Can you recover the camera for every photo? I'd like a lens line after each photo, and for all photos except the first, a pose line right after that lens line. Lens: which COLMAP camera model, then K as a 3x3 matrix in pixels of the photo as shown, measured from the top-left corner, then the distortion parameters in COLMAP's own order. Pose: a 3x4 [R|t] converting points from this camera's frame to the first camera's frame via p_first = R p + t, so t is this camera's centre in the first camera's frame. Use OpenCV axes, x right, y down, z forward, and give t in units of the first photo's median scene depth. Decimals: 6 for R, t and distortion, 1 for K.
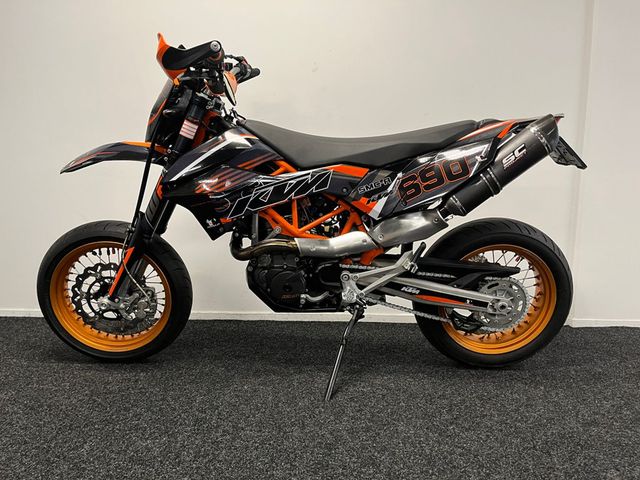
lens RADIAL K [[483.1, 0, 321.9], [0, 483.1, 239.6], [0, 0, 1]] dist [0.077790, -0.113849]
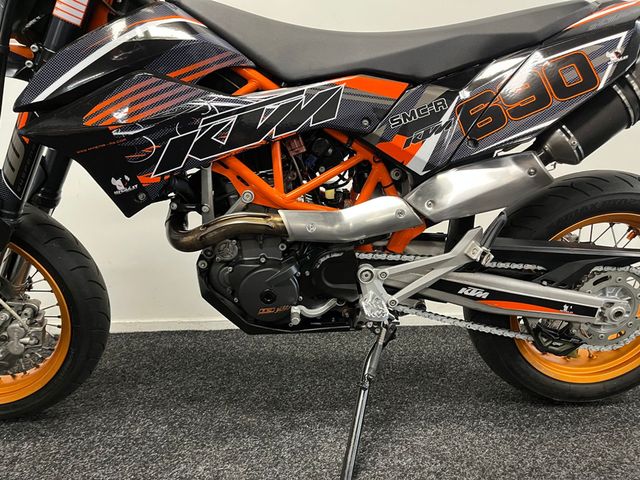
lens RADIAL K [[489.6, 0, 324.9], [0, 489.6, 243.1], [0, 0, 1]] dist [0.063728, -0.083598]
pose [[0.997757, -0.026440, 0.061493, -0.037887], [0.022783, 0.997973, 0.059426, 0.002498], [-0.062939, -0.057892, 0.996337, 0.415262]]
